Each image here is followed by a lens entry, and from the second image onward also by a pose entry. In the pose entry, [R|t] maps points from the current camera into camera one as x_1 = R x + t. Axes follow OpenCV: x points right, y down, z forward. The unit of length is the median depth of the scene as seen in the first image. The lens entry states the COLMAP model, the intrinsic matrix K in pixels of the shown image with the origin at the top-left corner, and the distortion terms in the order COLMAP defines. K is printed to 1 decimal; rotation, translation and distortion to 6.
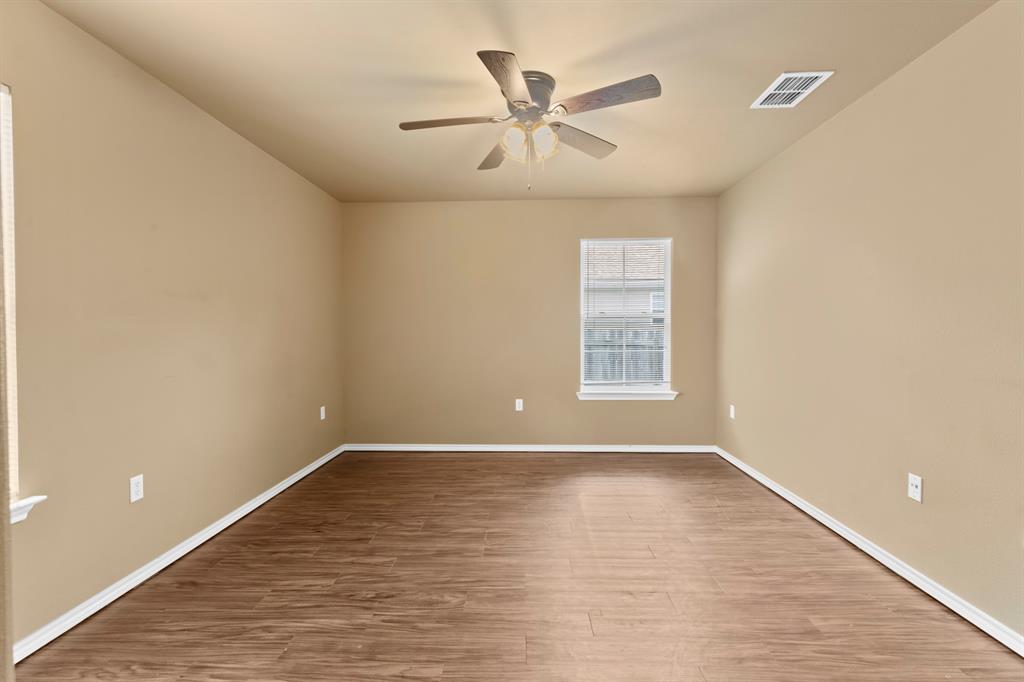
lens RADIAL K [[459.2, 0, 512.0], [0, 459.2, 325.2], [0, 0, 1]] dist [0.001295, 0.000071]
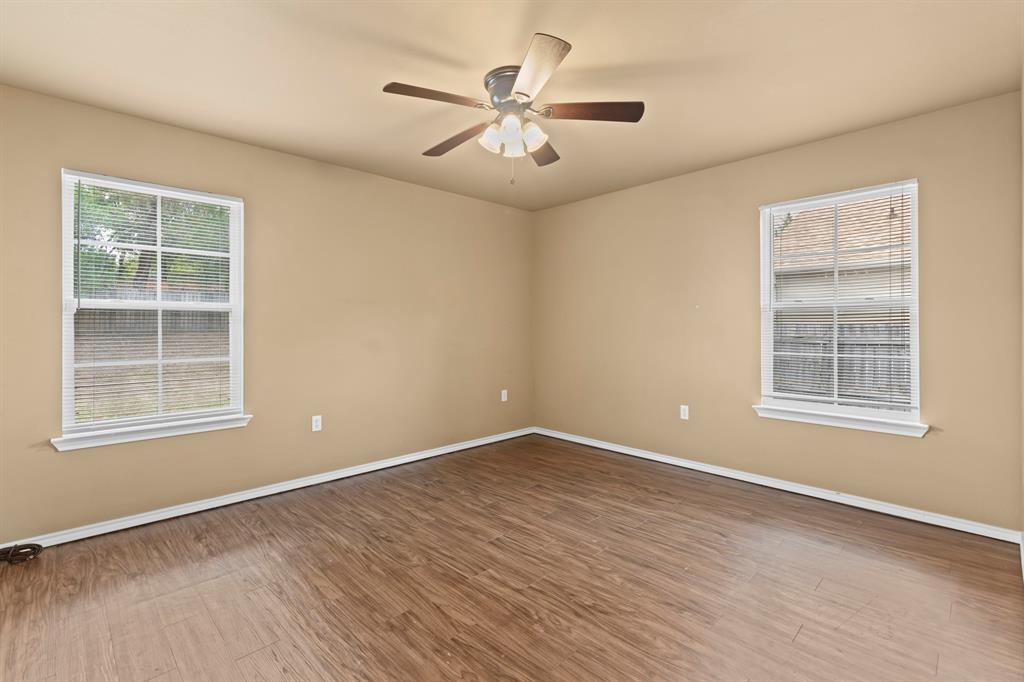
lens RADIAL K [[459.2, 0, 512.0], [0, 459.2, 325.2], [0, 0, 1]] dist [0.001295, 0.000071]
pose [[0.712860, -0.001368, -0.701305, 0.603439], [0.006936, 0.999963, 0.005099, 0.006238], [0.701272, -0.008499, 0.712844, 0.260236]]
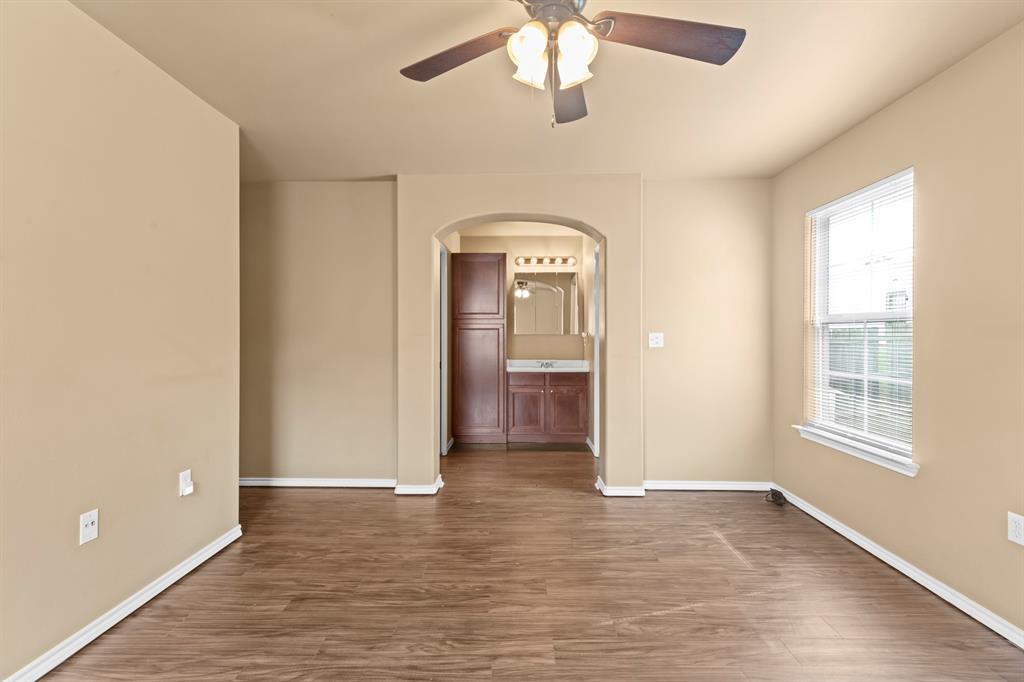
lens RADIAL K [[443.7, 0, 512.0], [0, 443.7, 341.0], [0, 0, 1]] dist [0.001187, 0.000104]
pose [[-0.999872, 0.000583, -0.015999, 0.087432], [0.000594, 1.000000, -0.000704, 0.011284], [0.015999, -0.000714, -0.999872, 1.367490]]
